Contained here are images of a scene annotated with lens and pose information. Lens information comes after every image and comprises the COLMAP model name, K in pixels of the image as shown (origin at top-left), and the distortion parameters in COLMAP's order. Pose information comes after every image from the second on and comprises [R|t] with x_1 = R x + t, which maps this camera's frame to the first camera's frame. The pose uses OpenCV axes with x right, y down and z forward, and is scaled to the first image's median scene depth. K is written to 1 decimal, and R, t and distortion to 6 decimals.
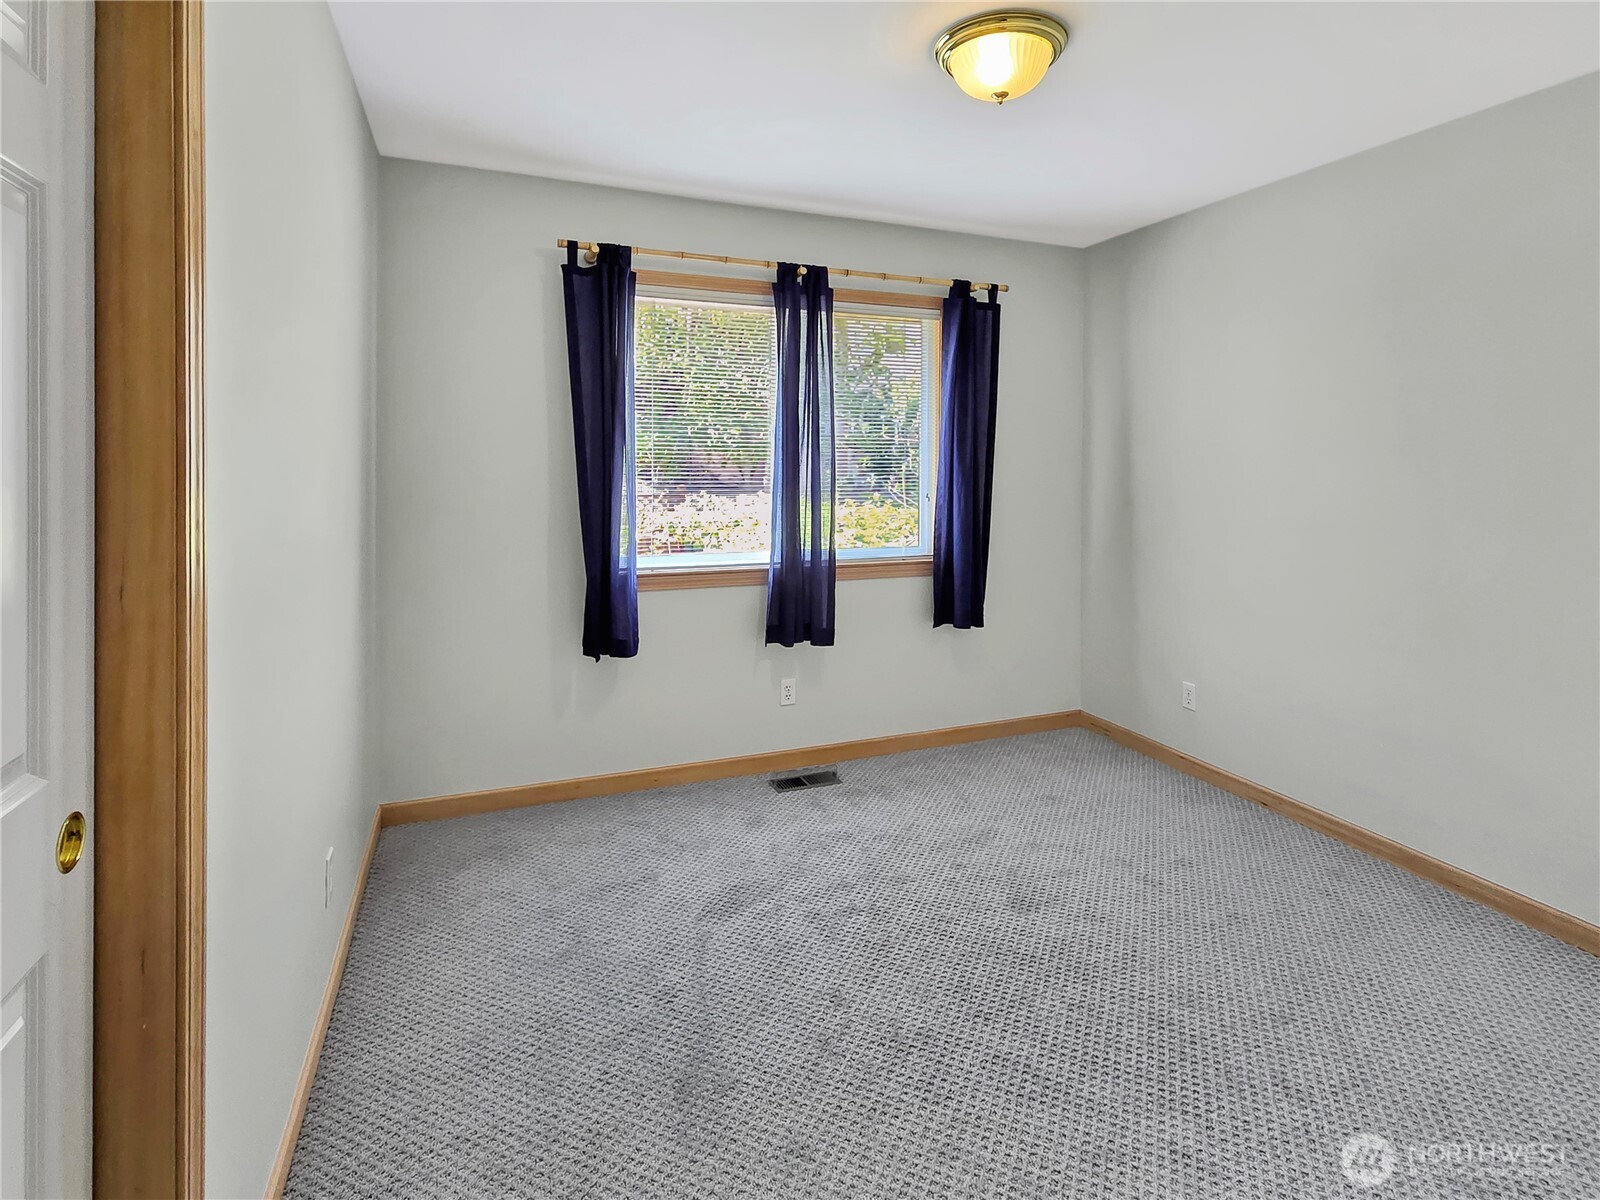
lens RADIAL K [[802.2, 0, 801.4], [0, 802.2, 561.6], [0, 0, 1]] dist [-0.000984, -0.000286]
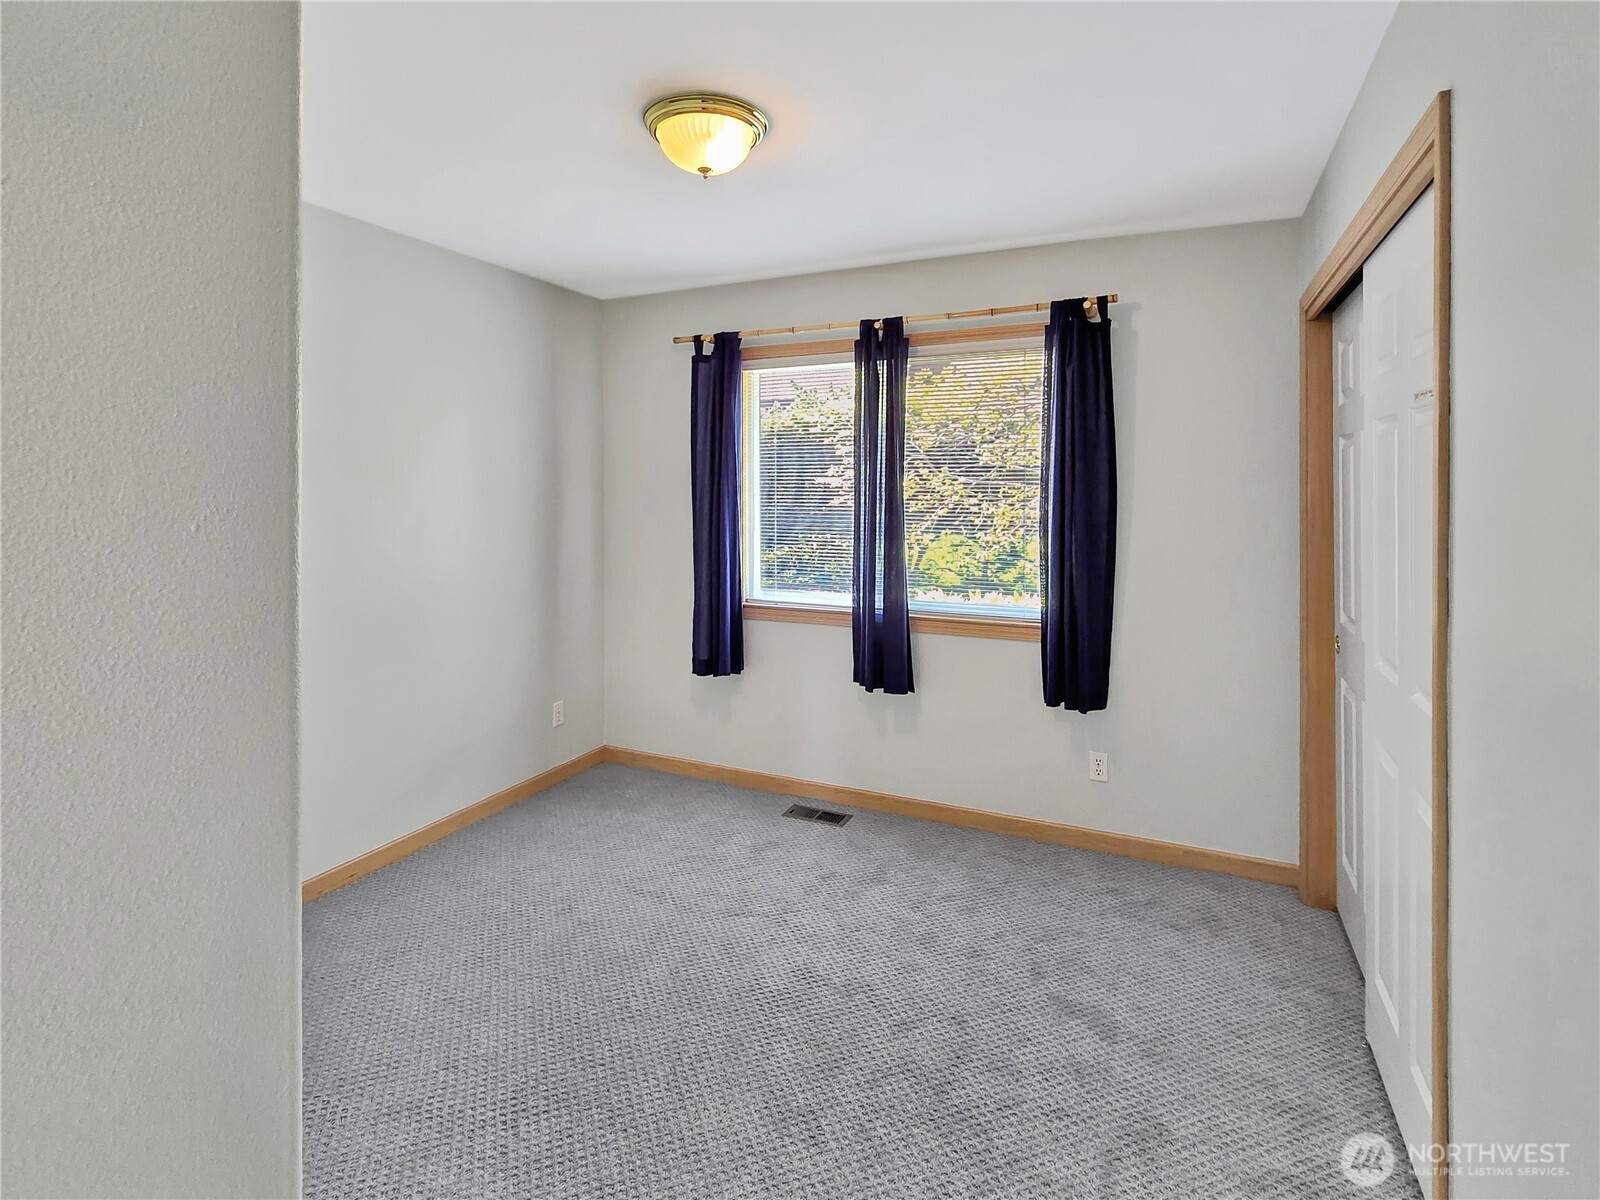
lens RADIAL K [[759.1, 0, 800.0], [0, 759.1, 600.0], [0, 0, 1]] dist [0.001703, 0.000308]
pose [[0.707225, 0.086021, -0.701736, 0.631750], [-0.094765, 0.995147, 0.026482, -0.028426], [0.700609, 0.047772, 0.711944, 0.253014]]
